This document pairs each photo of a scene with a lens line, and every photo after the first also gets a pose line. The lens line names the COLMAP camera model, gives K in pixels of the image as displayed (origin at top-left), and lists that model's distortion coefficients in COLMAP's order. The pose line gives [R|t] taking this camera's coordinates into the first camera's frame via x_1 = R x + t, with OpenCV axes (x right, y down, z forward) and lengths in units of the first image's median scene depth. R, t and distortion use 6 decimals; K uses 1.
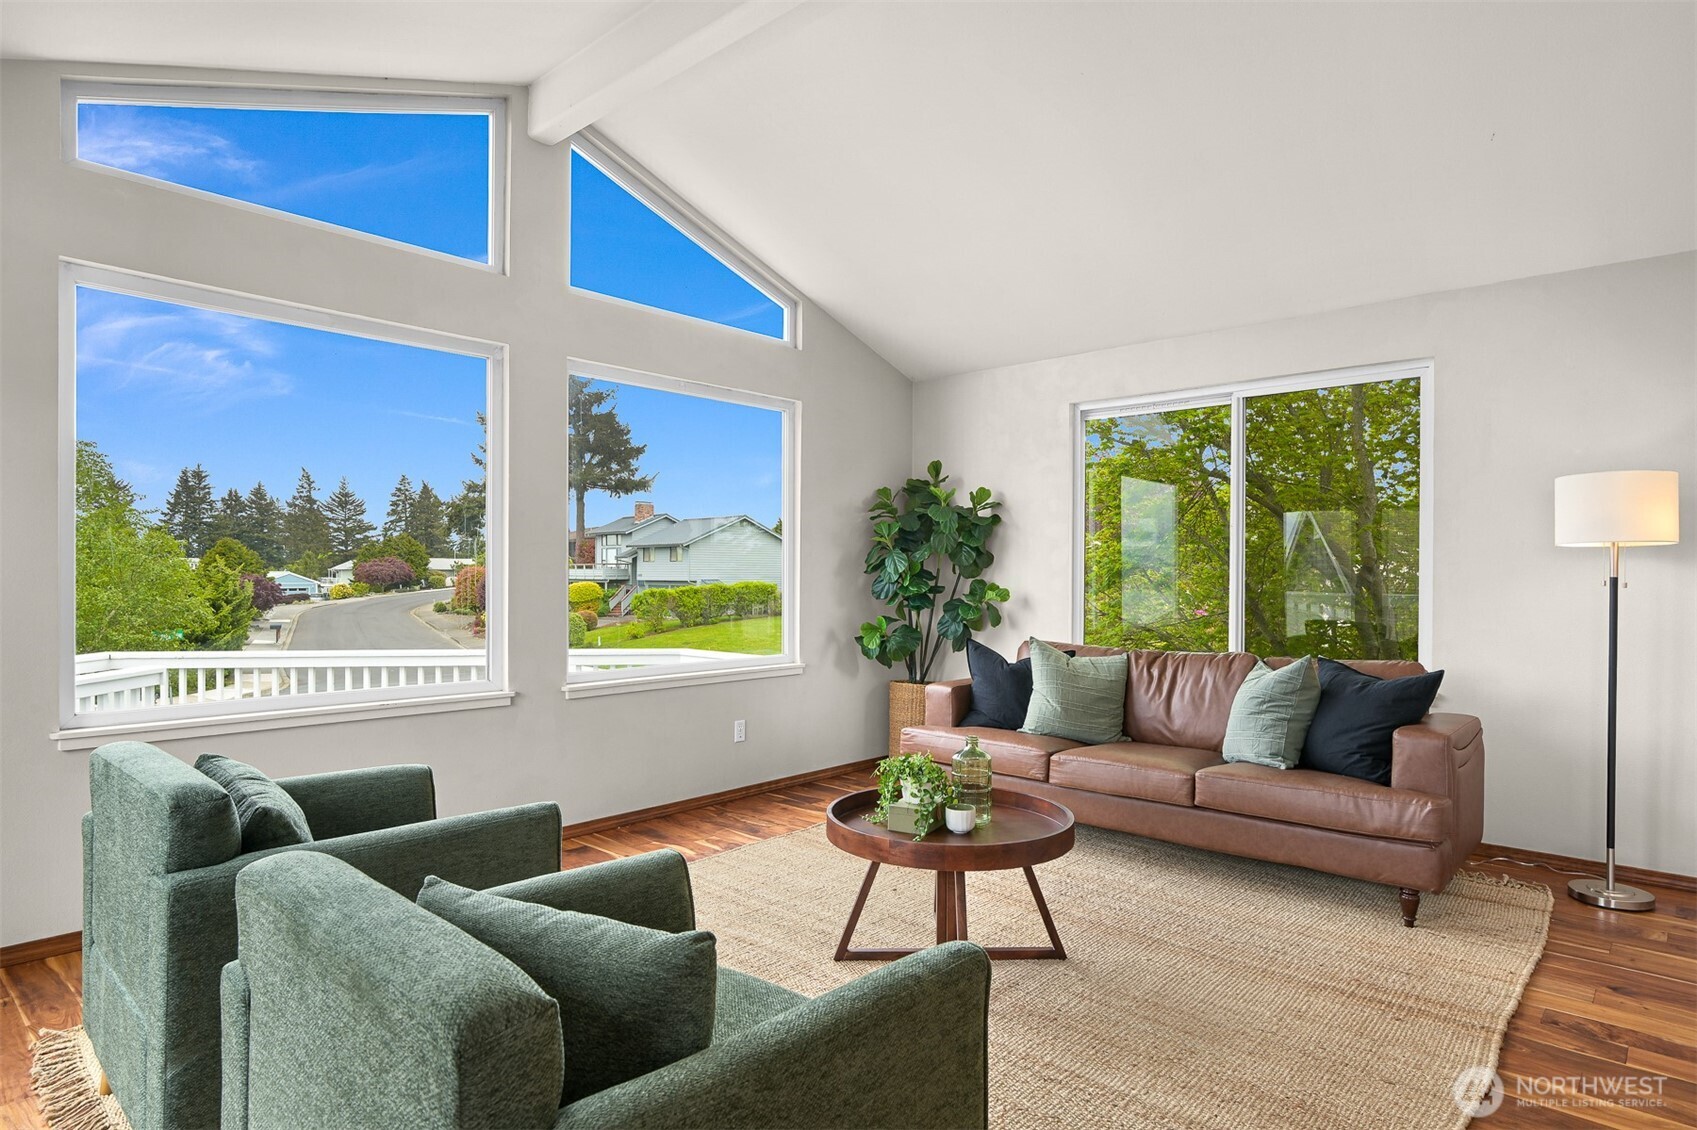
lens RADIAL K [[919.6, 0, 844.0], [0, 919.6, 579.9], [0, 0, 1]] dist [-0.004127, -0.000809]
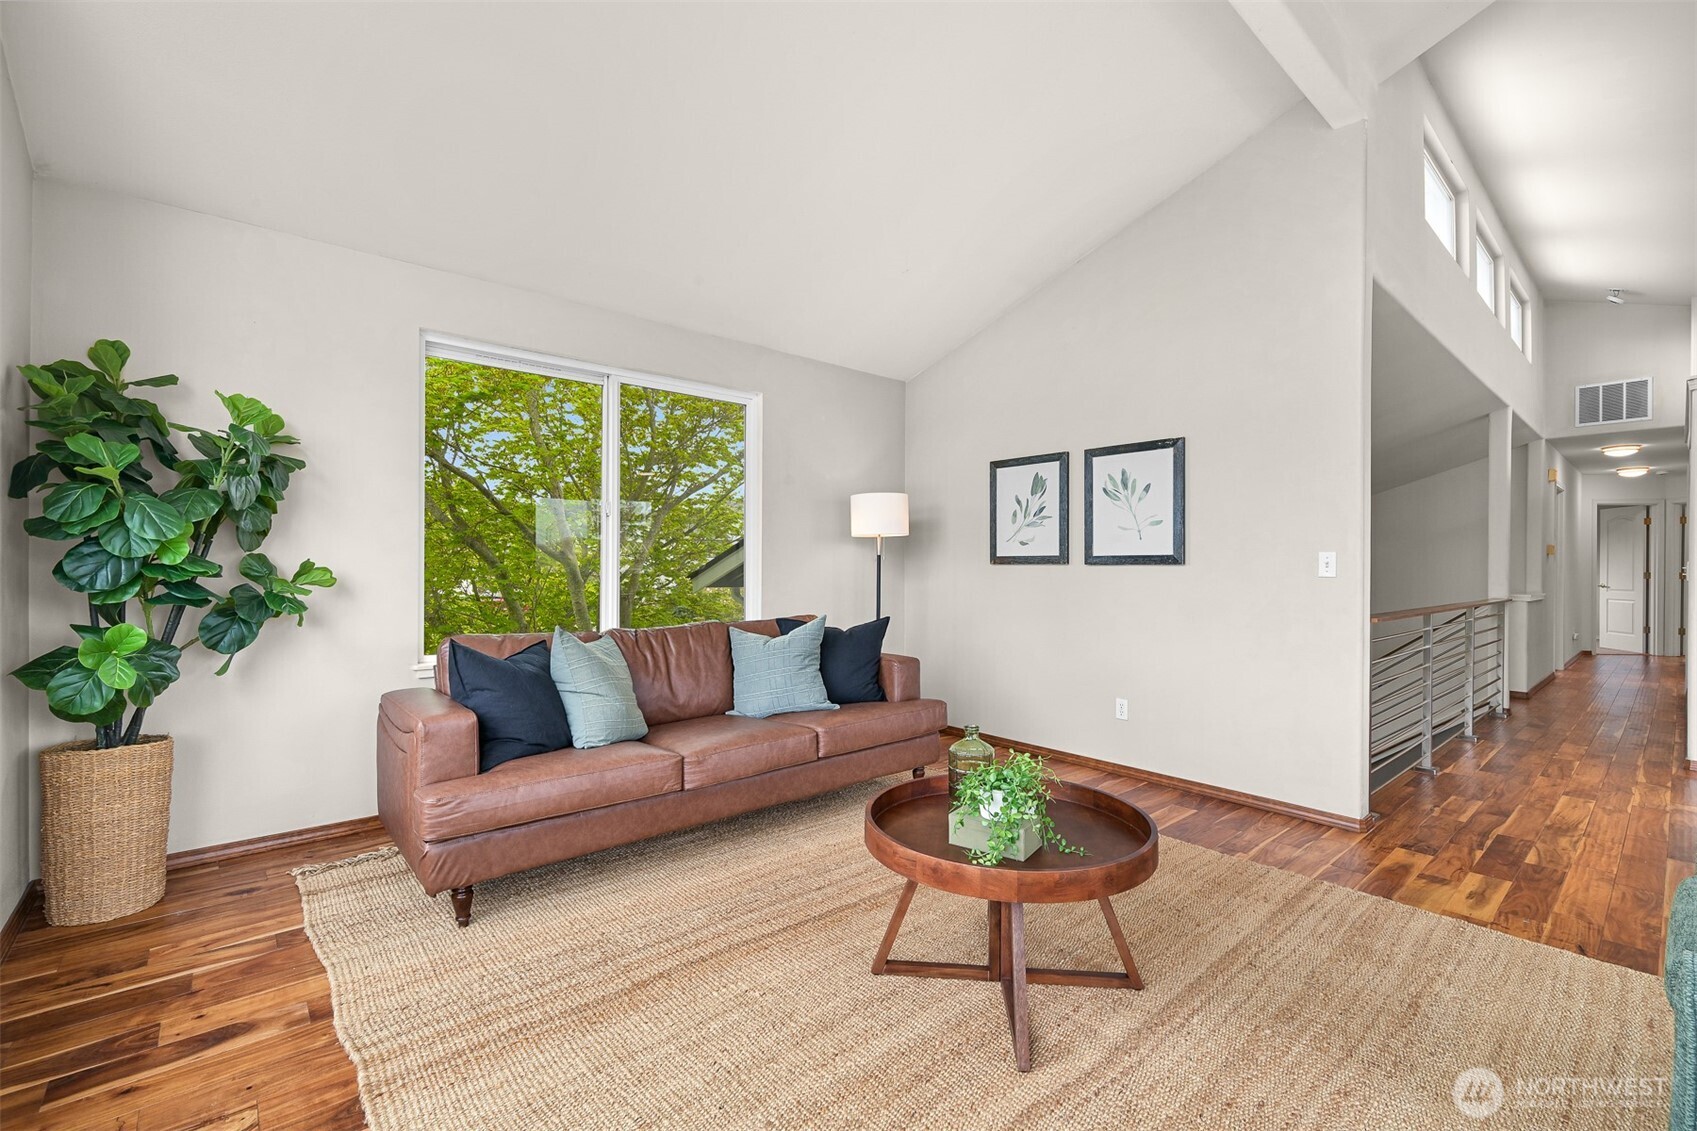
lens RADIAL K [[732.3, 0, 870.0], [0, 732.3, 563.2], [0, 0, 1]] dist [-0.000804, 0.000376]
pose [[0.106223, -0.005779, 0.994326, -0.051307], [0.002268, 0.999982, 0.005569, 0.000534], [-0.994340, 0.001664, 0.106234, 0.087952]]
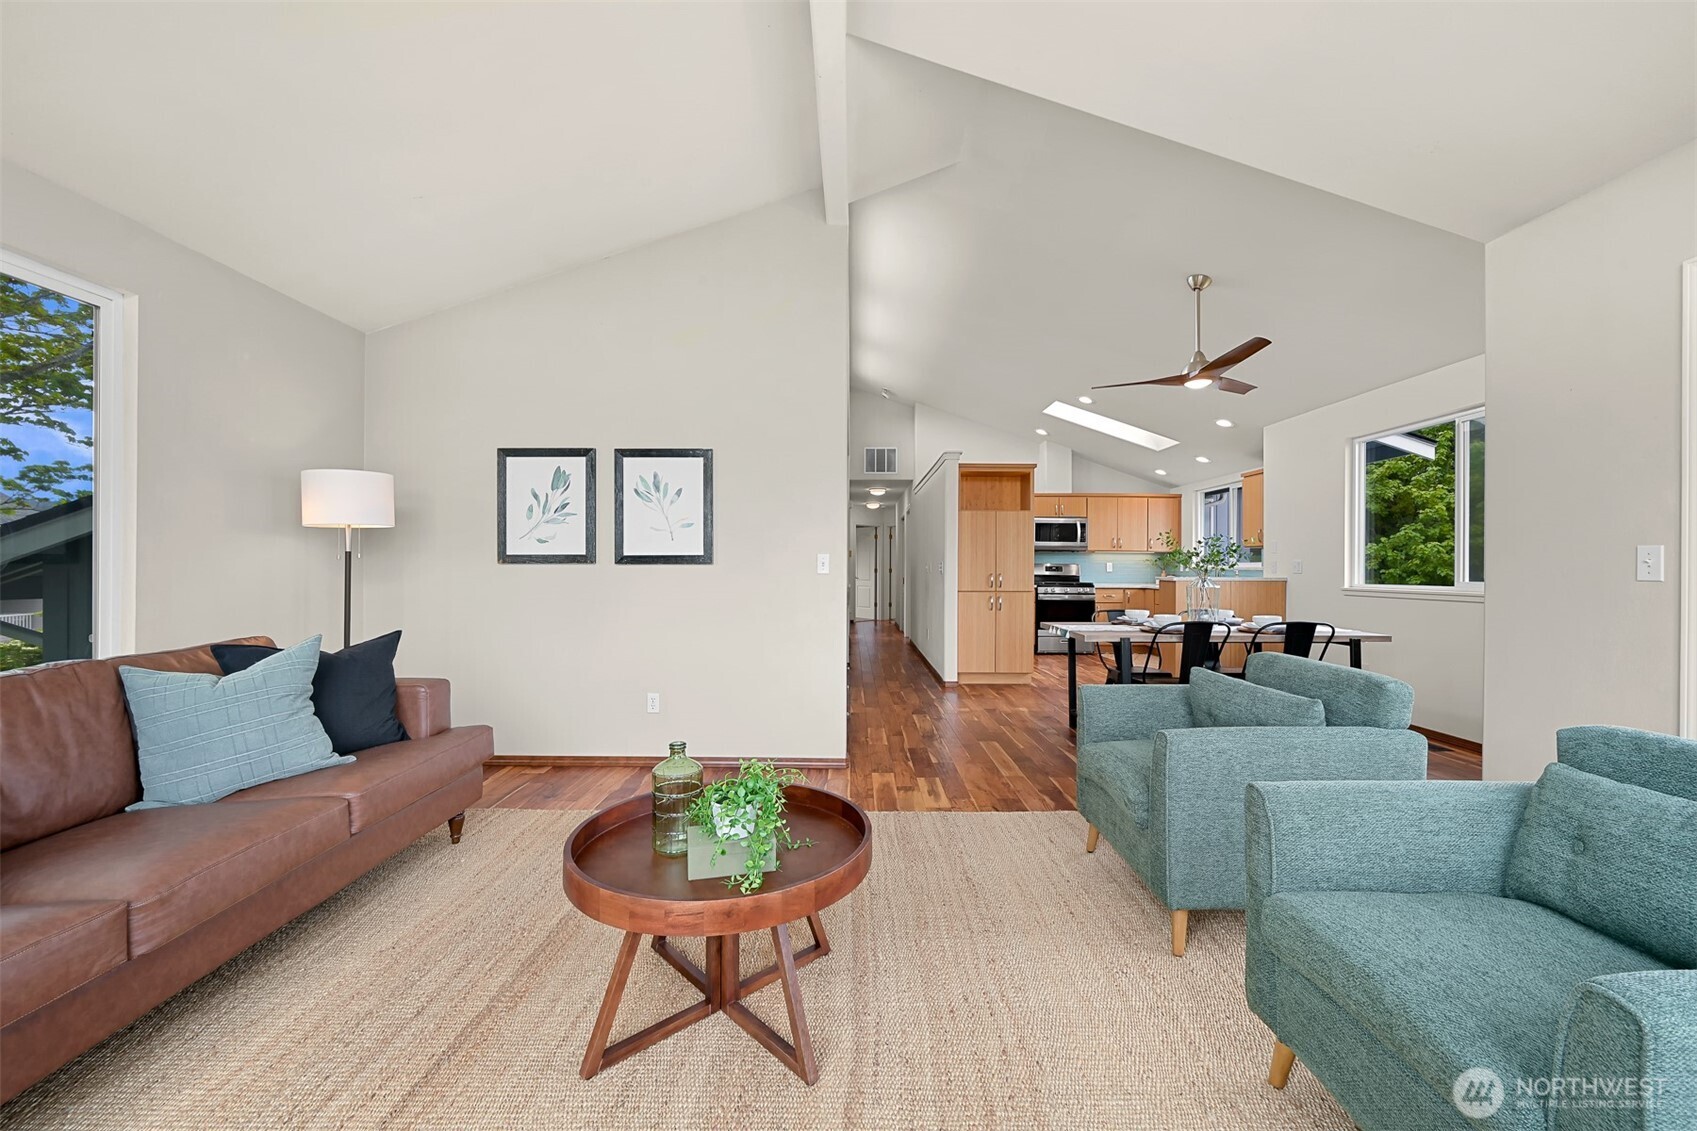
lens RADIAL K [[671.3, 0, 852.1], [0, 671.3, 563.1], [0, 0, 1]] dist [-0.001556, 0.000653]
pose [[-0.671163, -0.006842, 0.741278, -0.034757], [-0.003977, 0.999976, 0.005629, 0.000611], [-0.741299, 0.000830, -0.671174, 0.111779]]
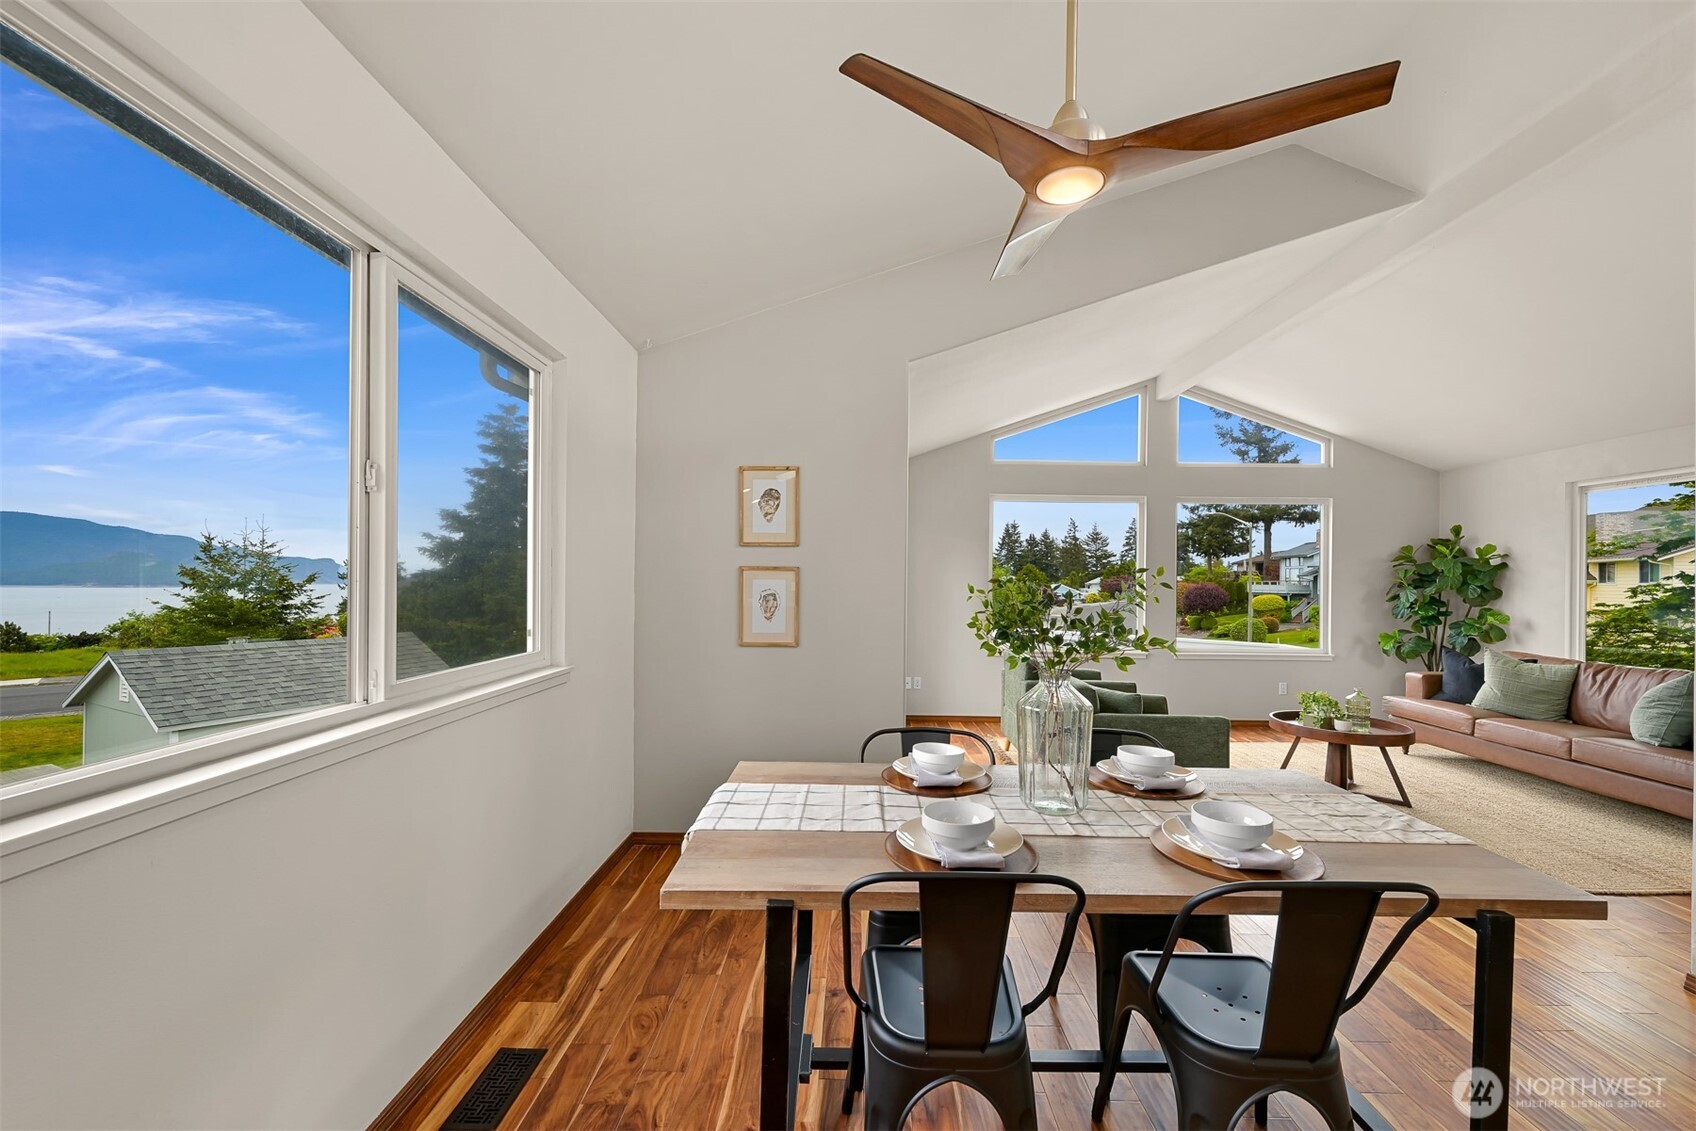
lens RADIAL K [[670.9, 0, 848.6], [0, 670.9, 579.1], [0, 0, 1]] dist [-0.001556, 0.000653]
pose [[0.657875, 0.001159, -0.753126, 0.046650], [-0.013257, 0.999862, -0.010041, -0.003605], [0.753010, 0.016590, 0.657800, -0.073946]]
